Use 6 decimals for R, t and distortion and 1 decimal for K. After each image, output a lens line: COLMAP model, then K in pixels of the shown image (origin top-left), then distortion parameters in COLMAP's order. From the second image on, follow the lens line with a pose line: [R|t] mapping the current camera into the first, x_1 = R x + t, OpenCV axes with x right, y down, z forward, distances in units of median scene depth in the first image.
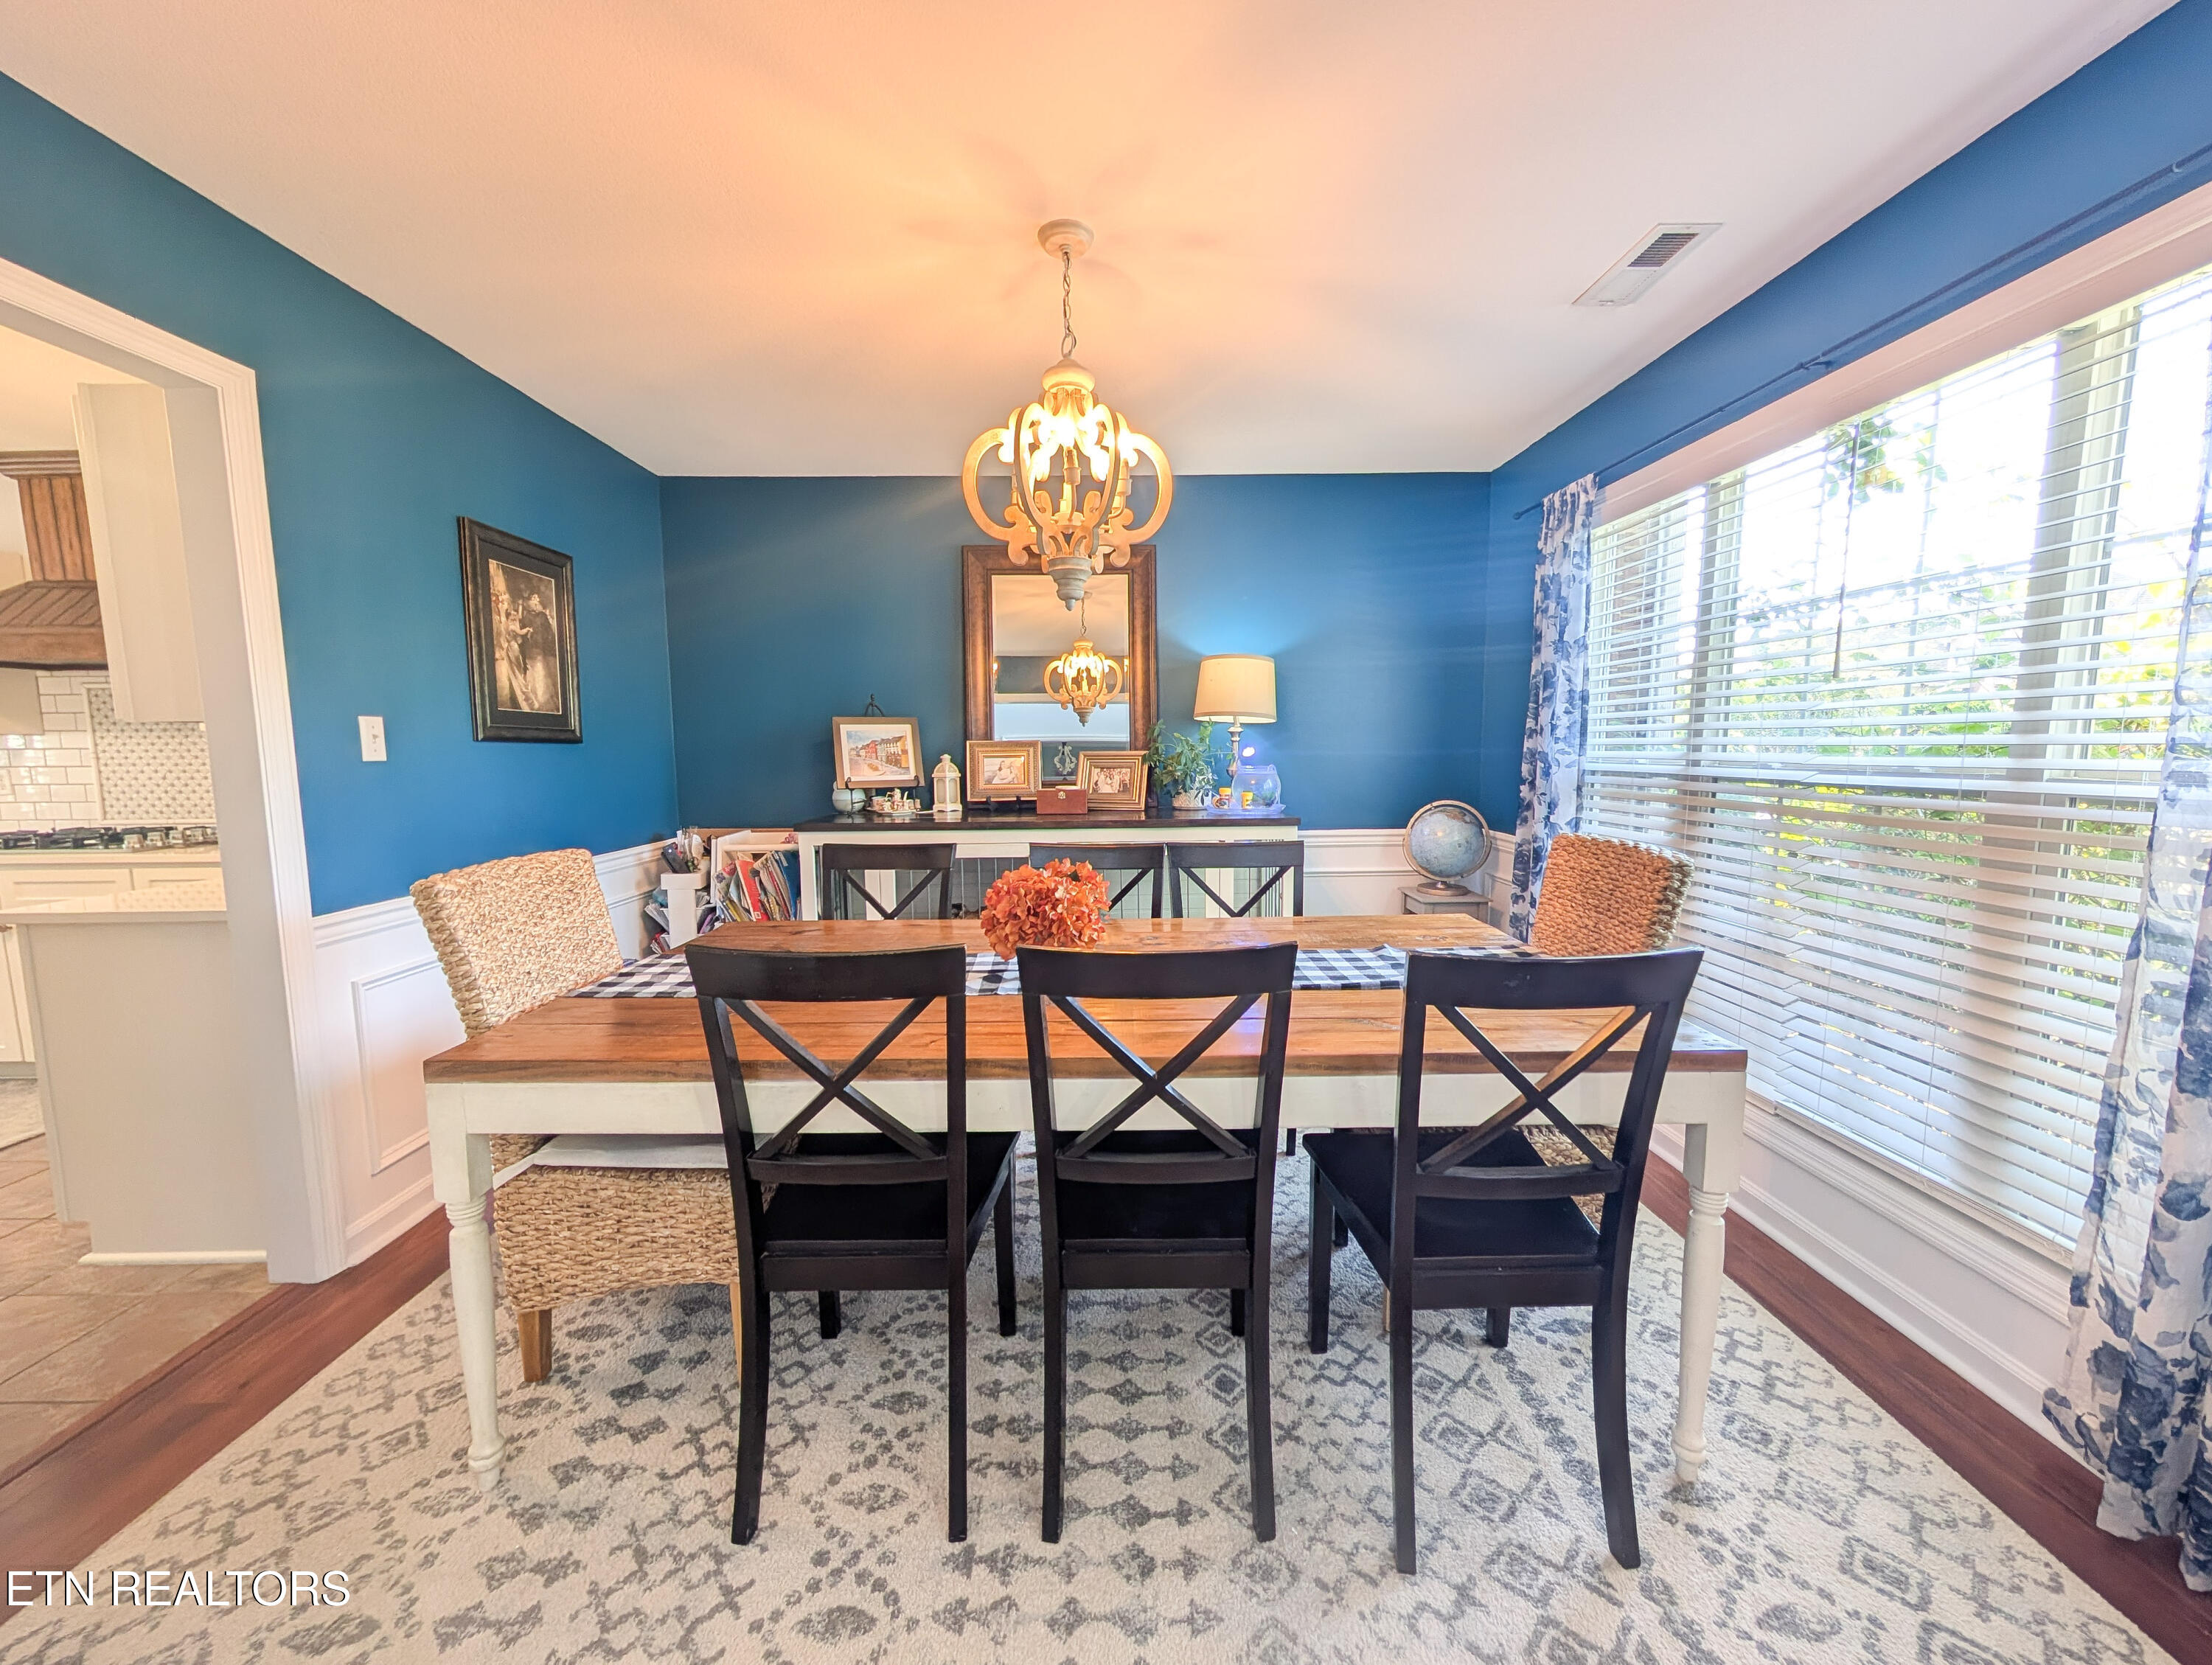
lens RADIAL K [[842.6, 0, 1105.0], [0, 842.6, 833.6], [0, 0, 1]] dist [-0.000370, 0.000147]
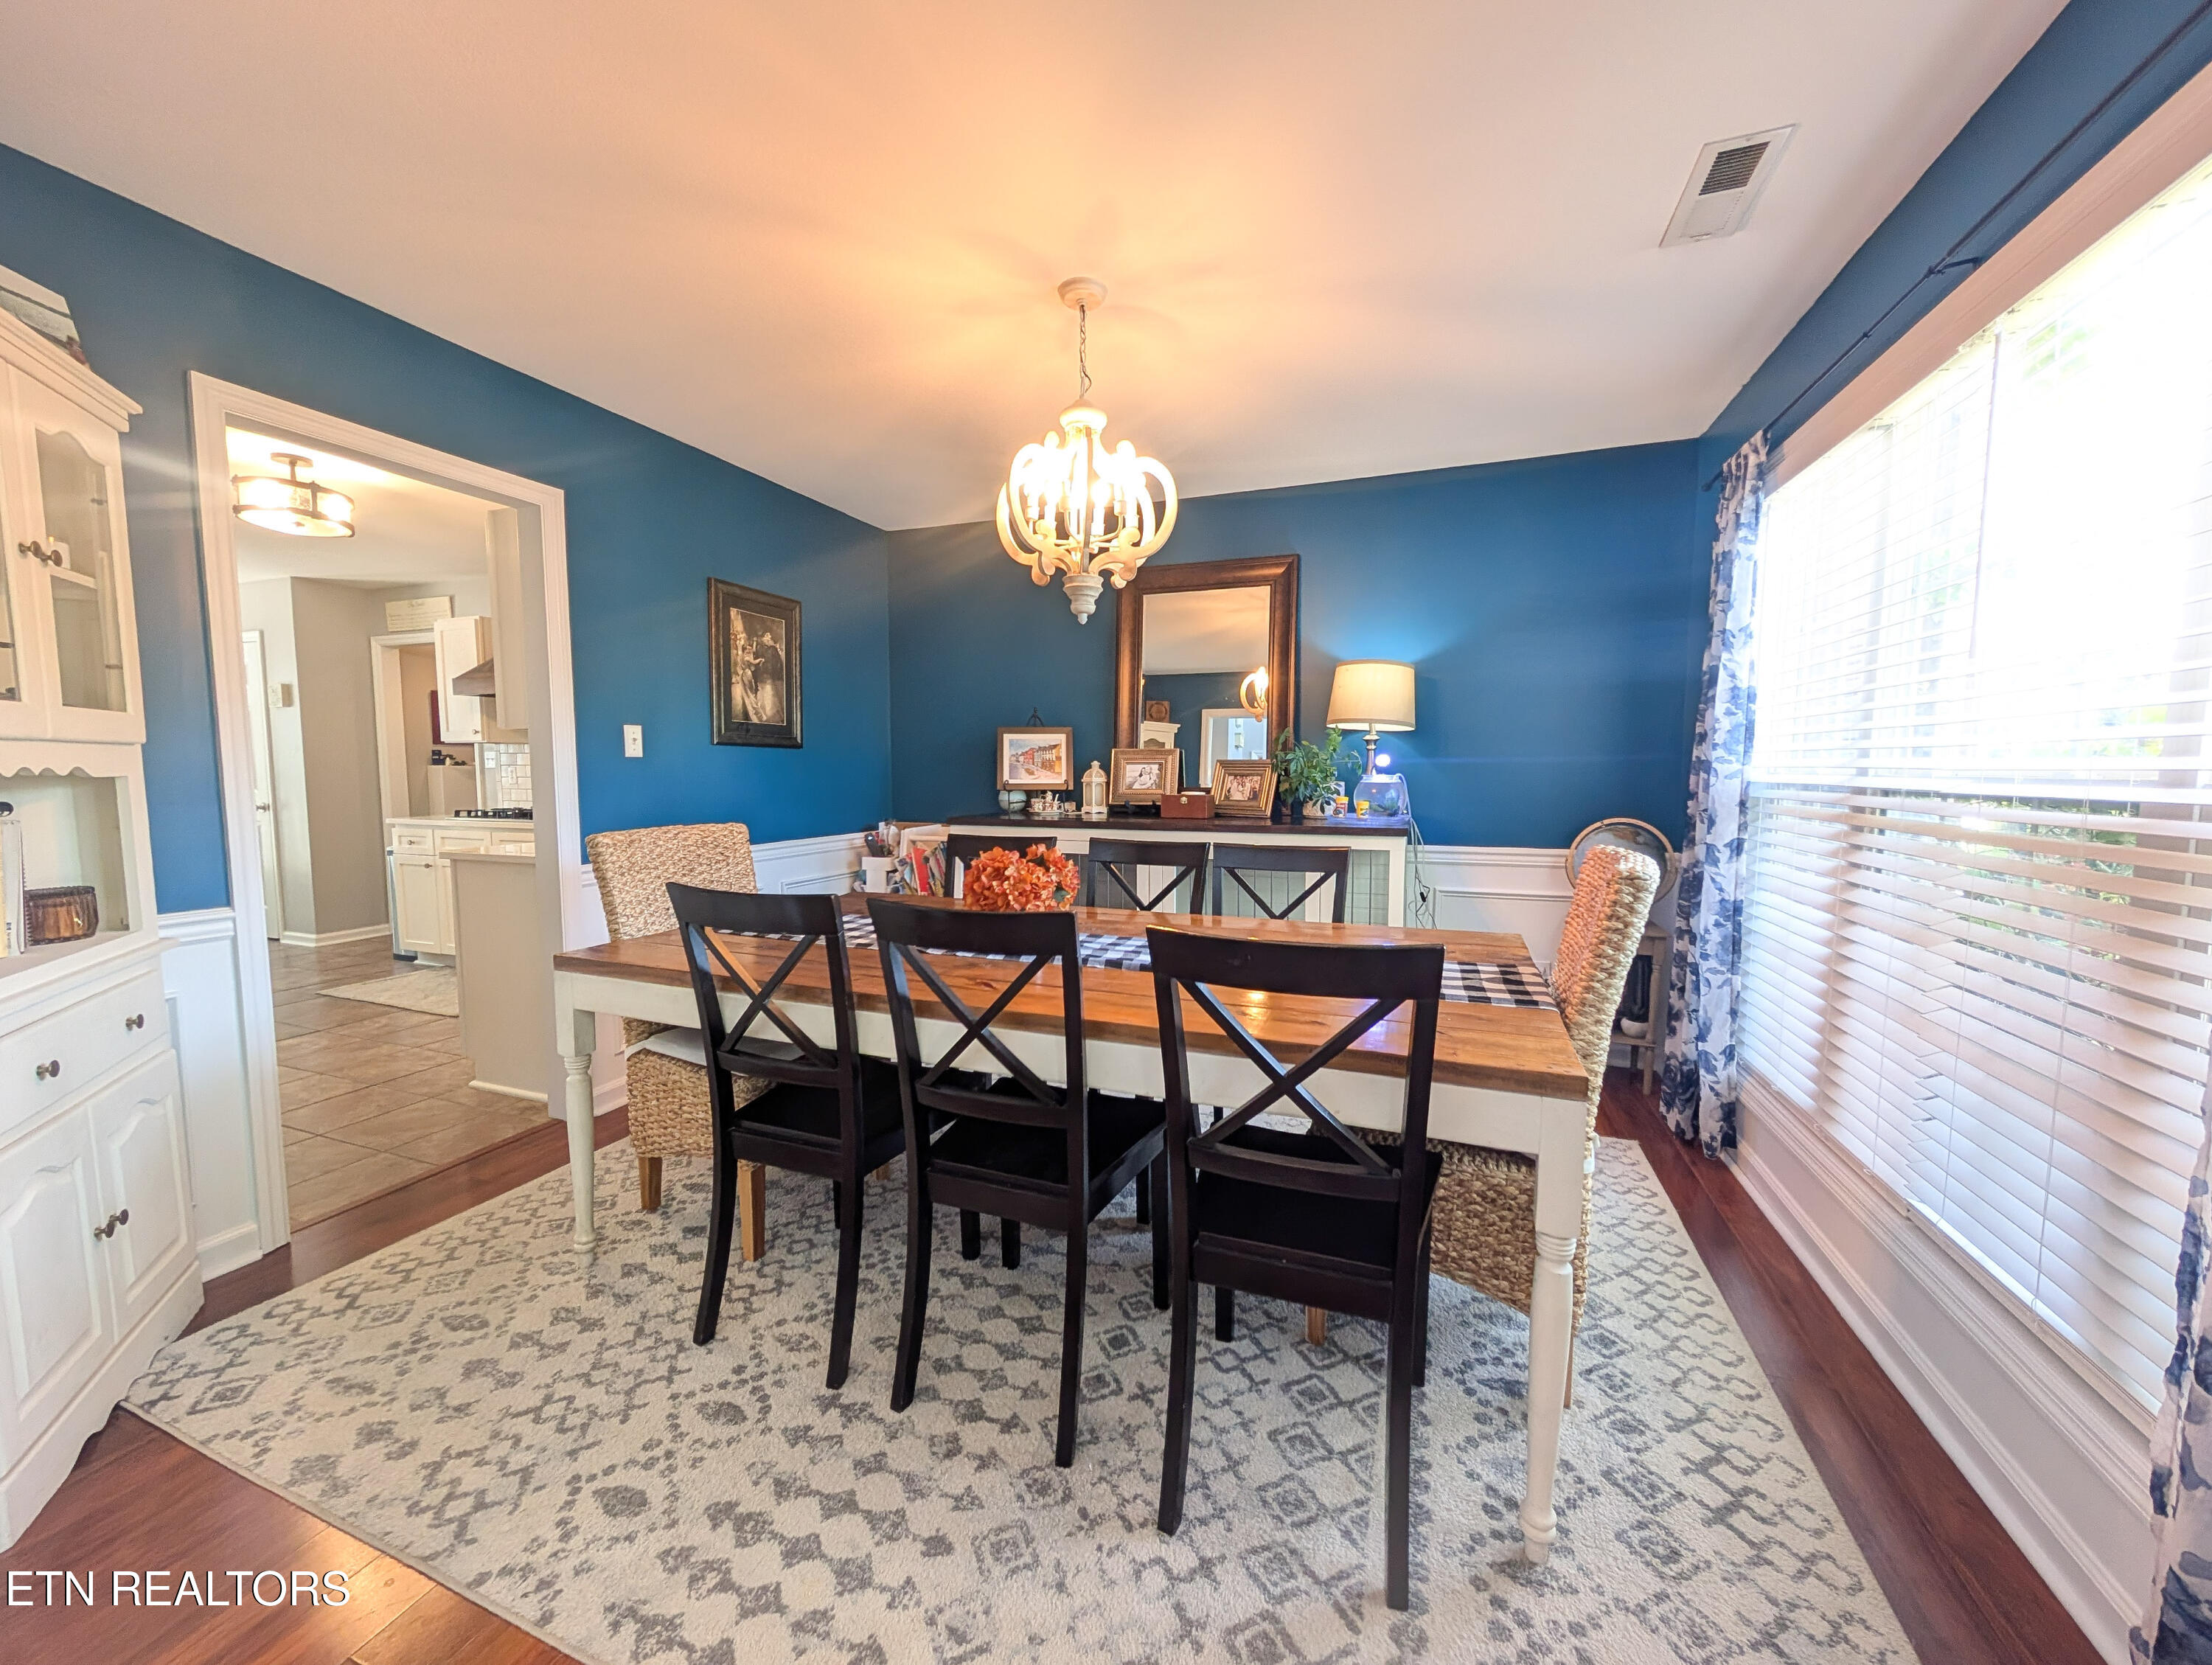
lens RADIAL K [[842.6, 0, 1111.1], [0, 842.6, 834.8], [0, 0, 1]] dist [-0.000370, 0.000147]
pose [[0.931069, 0.039053, -0.362746, 0.370691], [-0.046232, 0.998869, -0.011127, 0.020255], [0.361901, 0.027130, 0.931822, -0.008198]]
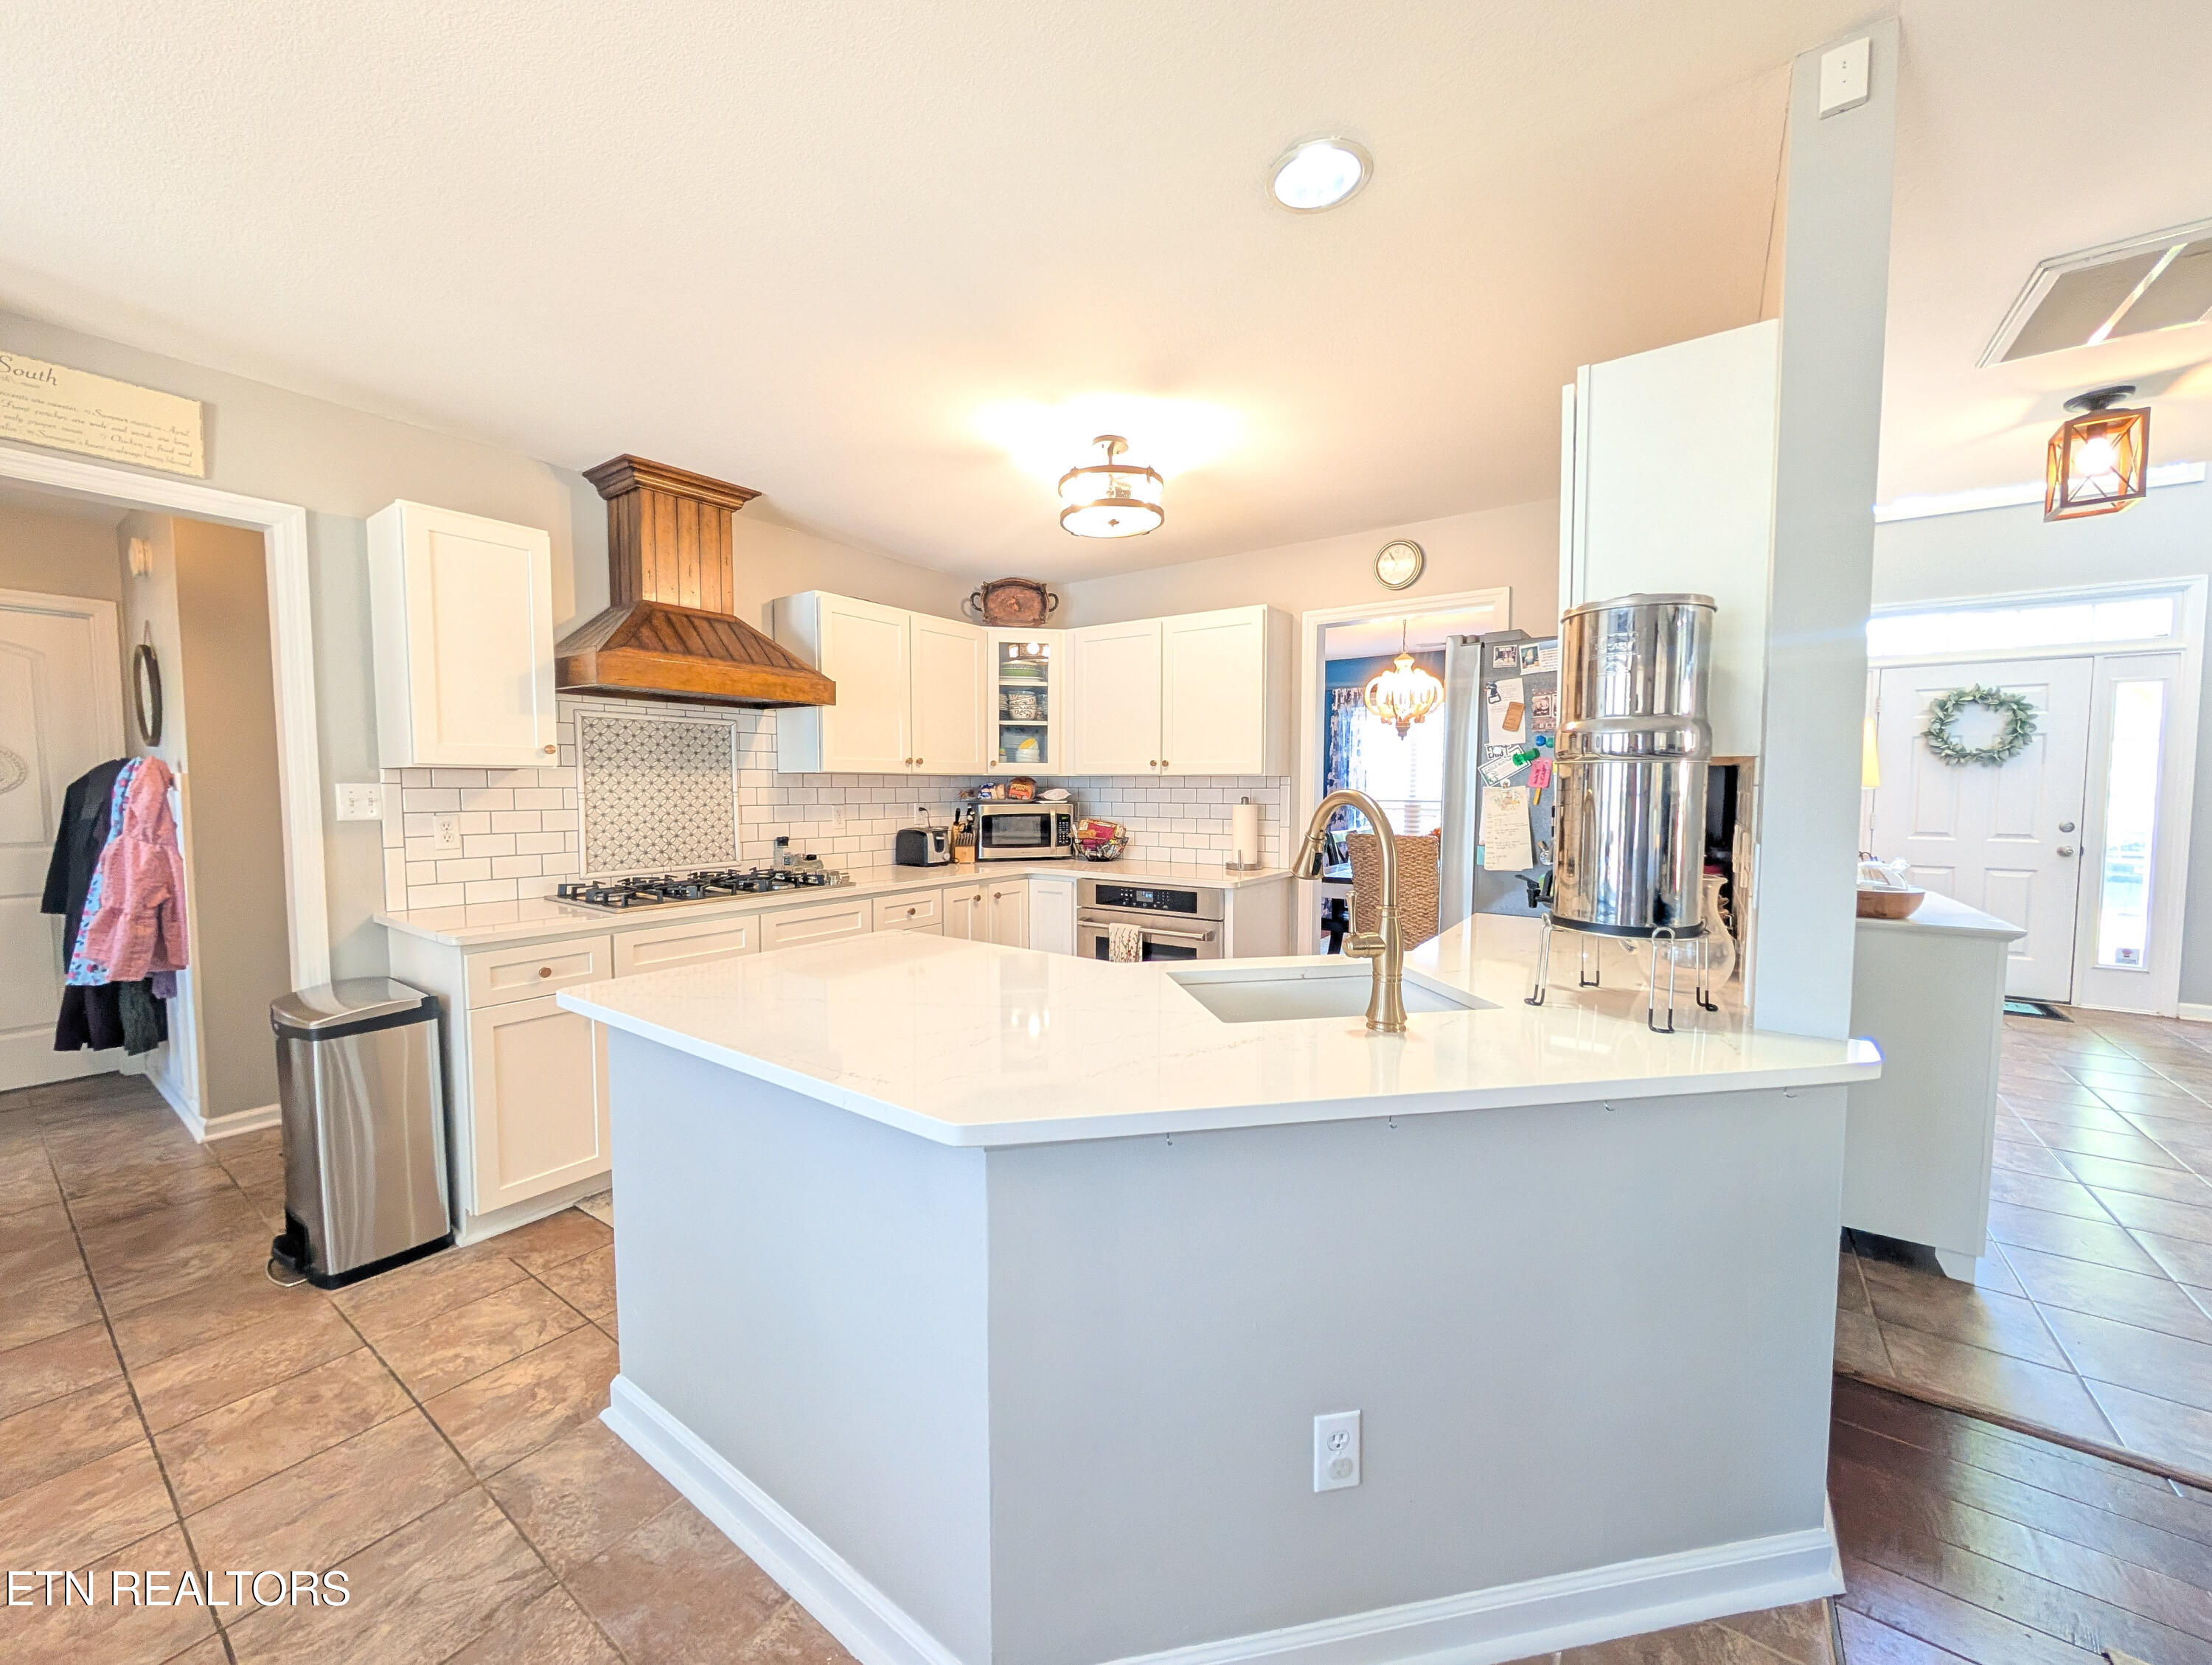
lens RADIAL K [[842.6, 0, 1112.4], [0, 842.6, 834.2], [0, 0, 1]] dist [-0.000370, 0.000147]
pose [[0.592452, -0.039836, 0.804620, -2.649512], [0.080622, 0.996694, -0.010017, -0.007069], [-0.801561, 0.070805, 0.593706, 0.142890]]
